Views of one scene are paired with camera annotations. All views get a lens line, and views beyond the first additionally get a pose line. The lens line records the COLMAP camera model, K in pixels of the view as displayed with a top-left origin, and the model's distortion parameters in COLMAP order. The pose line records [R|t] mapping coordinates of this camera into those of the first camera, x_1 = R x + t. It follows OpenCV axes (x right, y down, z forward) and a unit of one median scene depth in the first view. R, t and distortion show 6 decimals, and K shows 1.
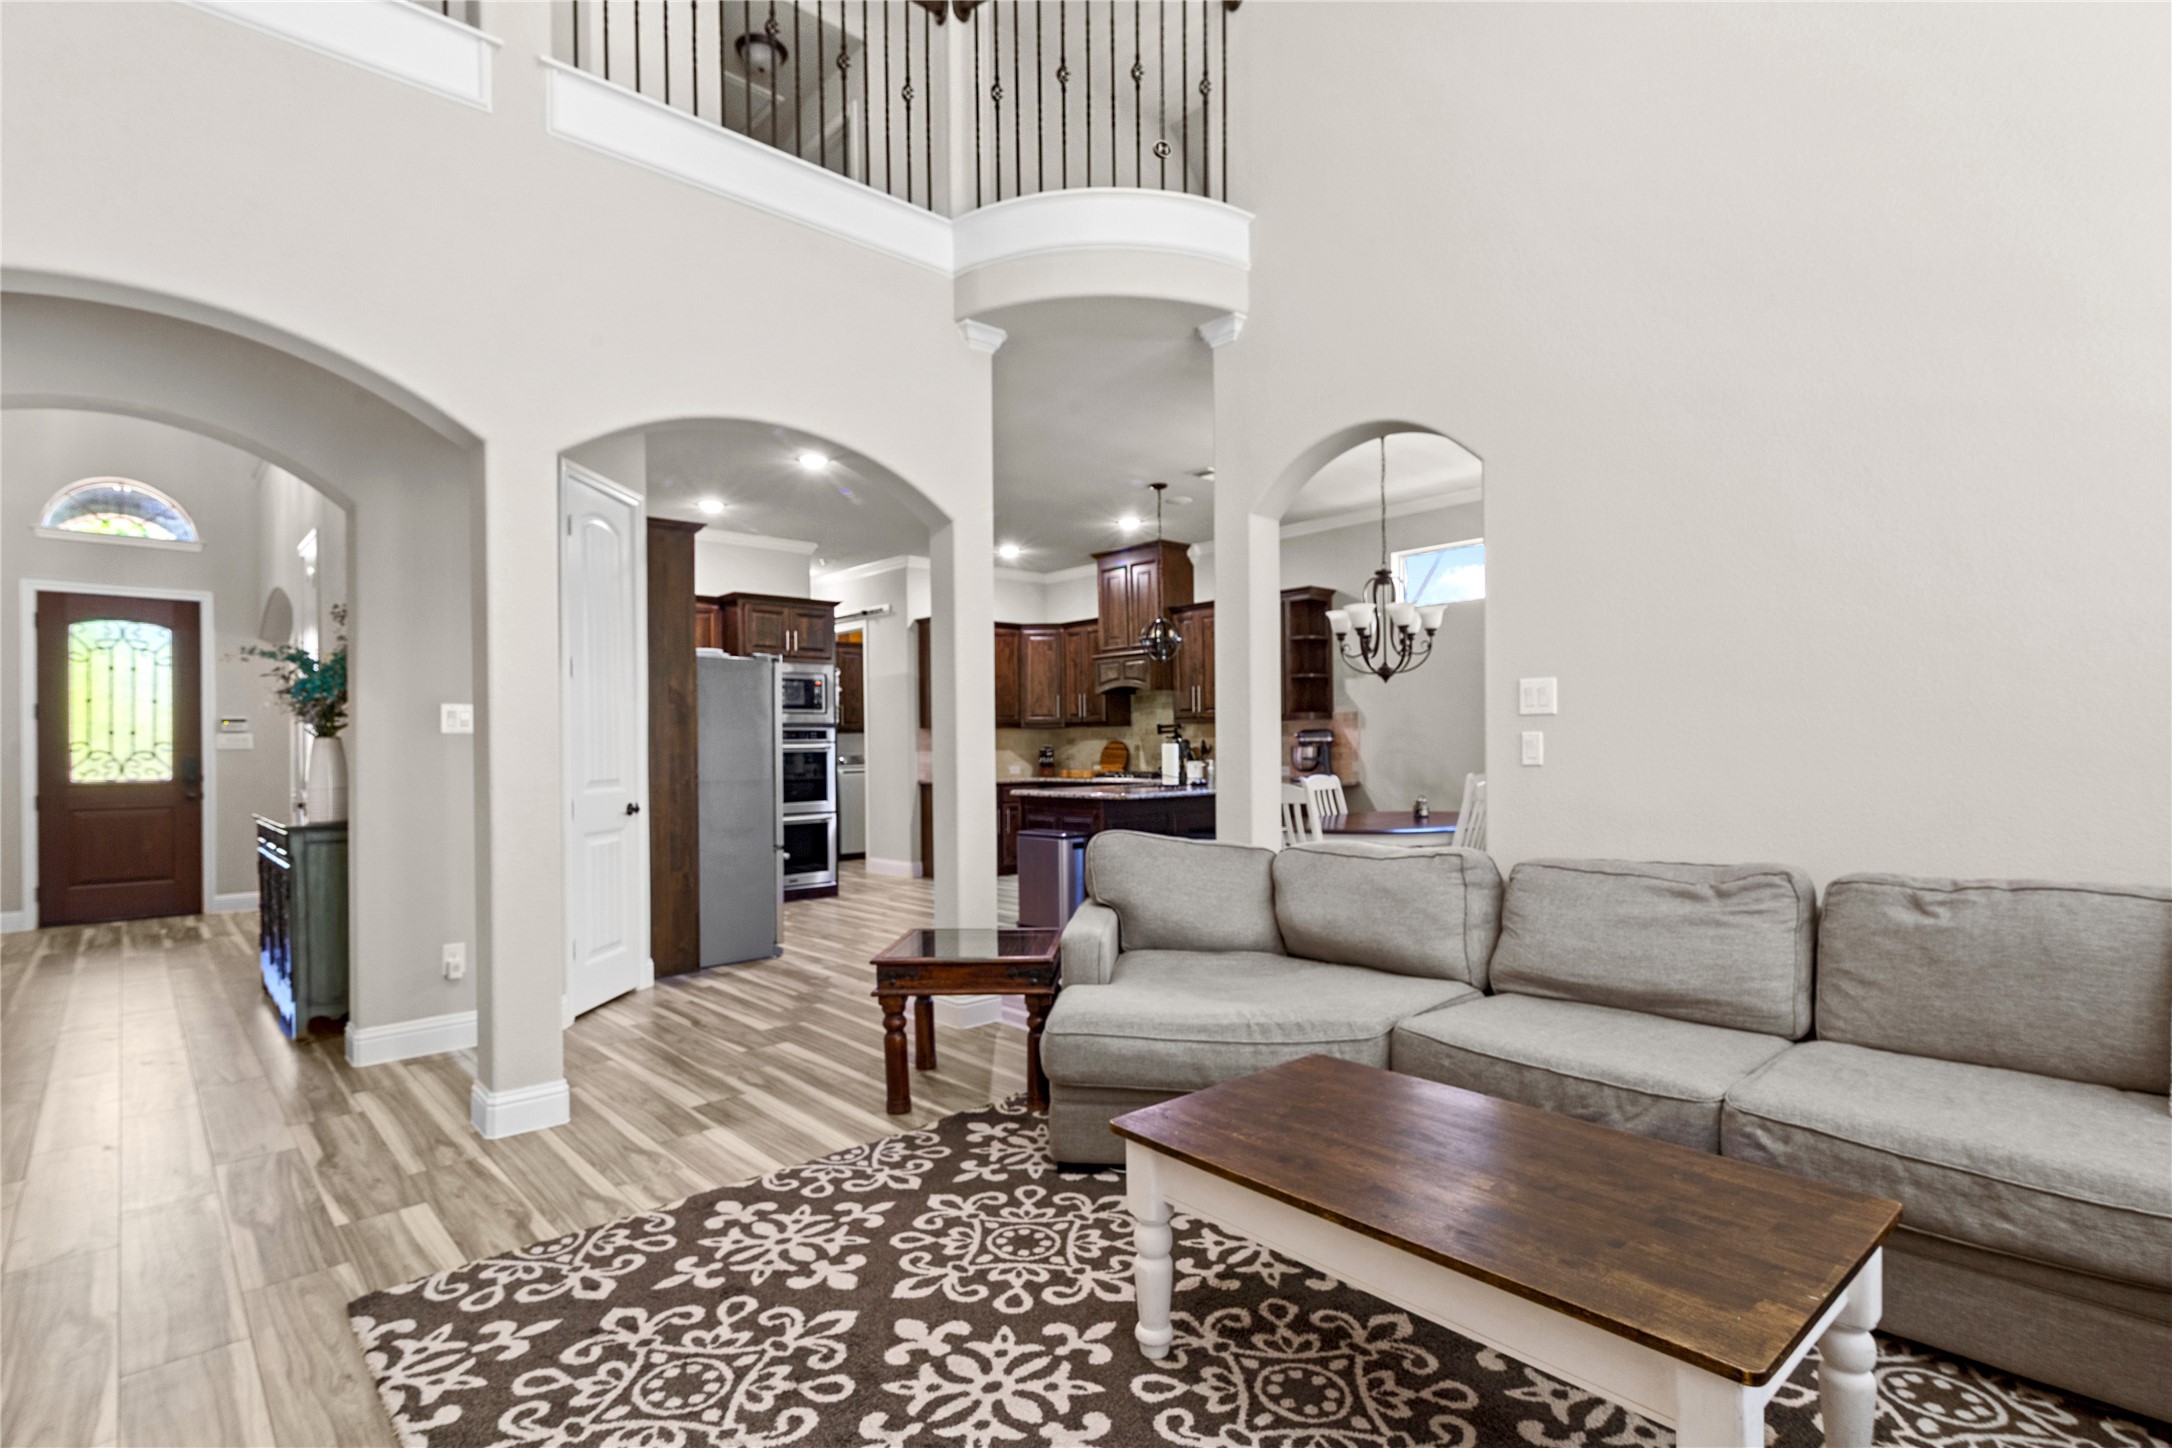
lens RADIAL K [[1037.9, 0, 1094.7], [0, 1037.9, 752.9], [0, 0, 1]] dist [-0.000652, -0.000219]
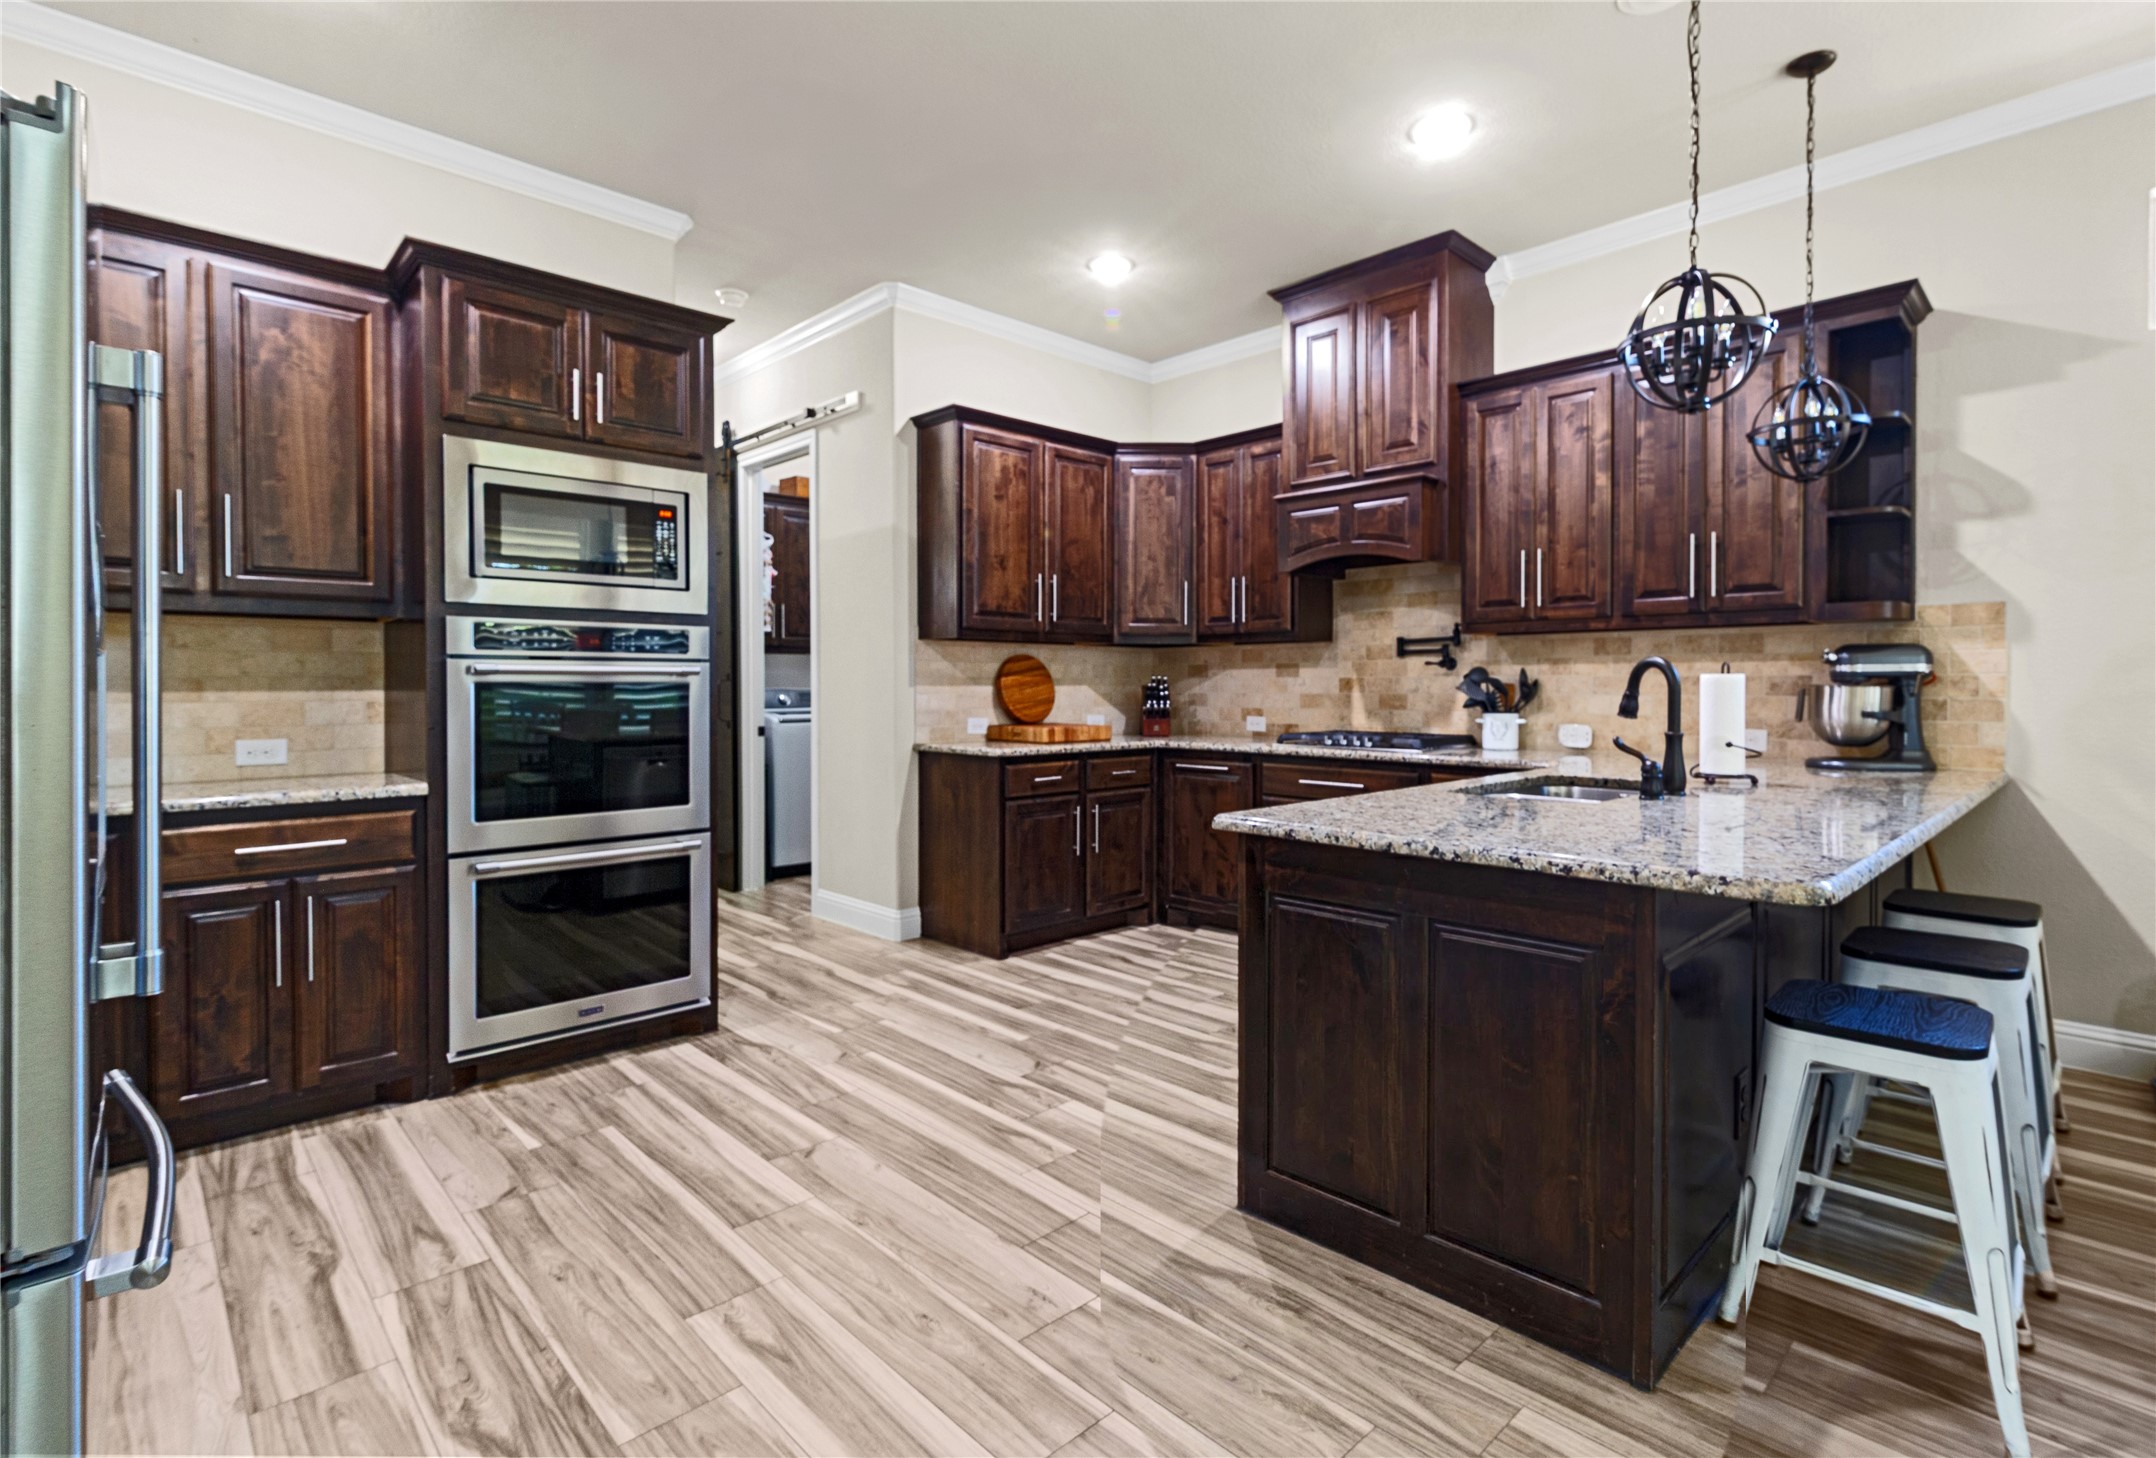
lens RADIAL K [[1012.7, 0, 1128.4], [0, 1012.7, 693.9], [0, 0, 1]] dist [0.001845, 0.000134]
pose [[0.999207, 0.011791, 0.038043, -0.087155], [-0.011933, 0.999923, 0.003506, -0.000481], [-0.037999, -0.003957, 0.999270, 0.518137]]
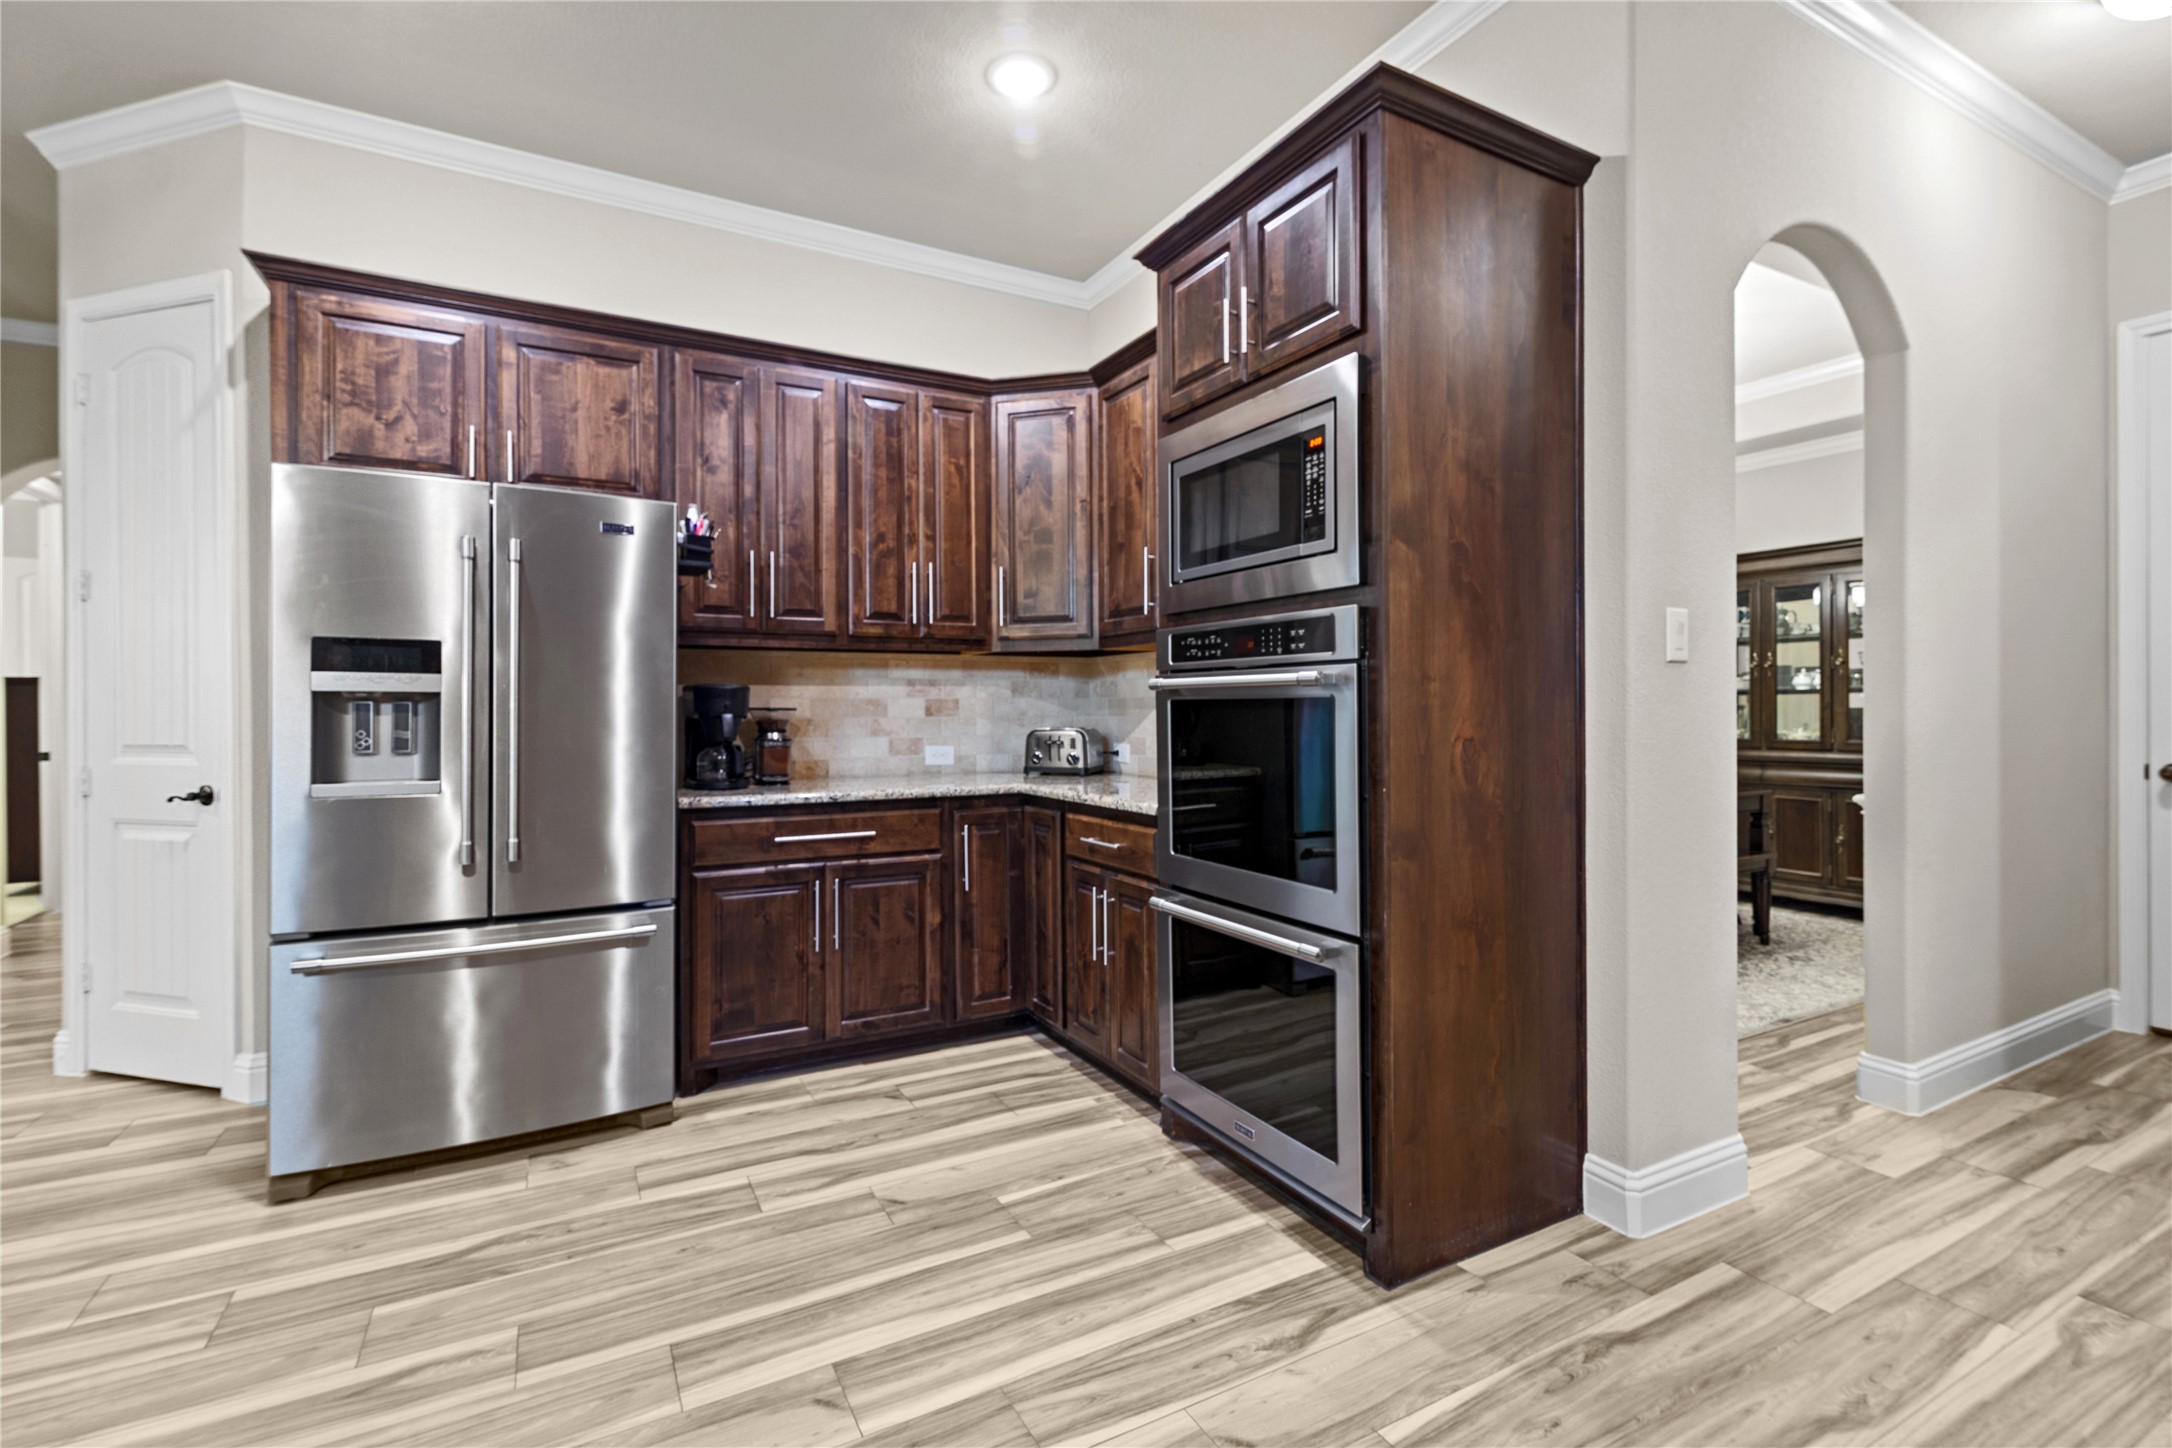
lens RADIAL K [[983.8, 0, 1079.3], [0, 983.8, 693.6], [0, 0, 1]] dist [0.004417, -0.000863]
pose [[-0.244121, 0.007259, -0.969718, -0.005522], [0.001571, 0.999974, 0.007090, -0.003566], [0.969744, 0.000208, -0.244126, 0.862517]]
